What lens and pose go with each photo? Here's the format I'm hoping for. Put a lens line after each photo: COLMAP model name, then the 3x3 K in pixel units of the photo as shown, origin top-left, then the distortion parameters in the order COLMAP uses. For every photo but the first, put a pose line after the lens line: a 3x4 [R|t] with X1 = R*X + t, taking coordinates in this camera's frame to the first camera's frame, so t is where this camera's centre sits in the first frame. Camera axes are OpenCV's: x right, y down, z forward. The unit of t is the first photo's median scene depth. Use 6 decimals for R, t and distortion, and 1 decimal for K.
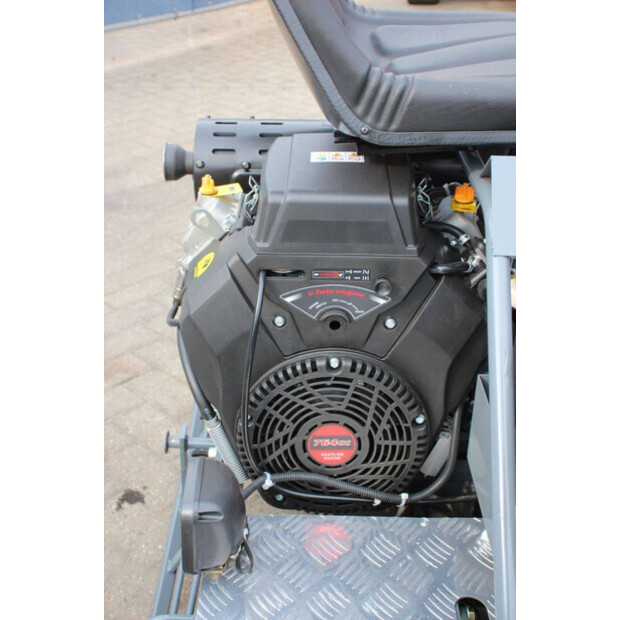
lens RADIAL K [[852.9, 0, 310.0], [0, 852.9, 310.0], [0, 0, 1]] dist [0.010217, 0.014242]
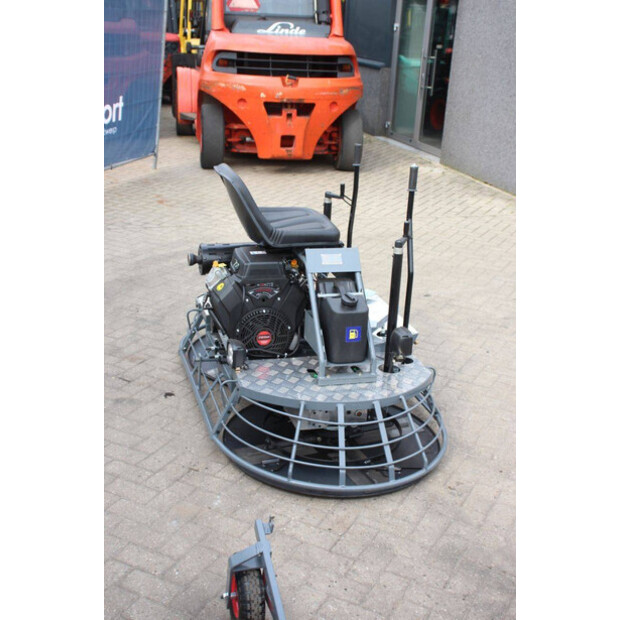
lens RADIAL K [[845.9, 0, 310.0], [0, 845.9, 310.0], [0, 0, 1]] dist [0.027361, 0.054762]
pose [[0.958134, -0.064496, 0.278960, -0.744547], [0.103883, 0.986216, -0.128786, 0.515057], [-0.266809, 0.152374, 0.951628, -2.284643]]
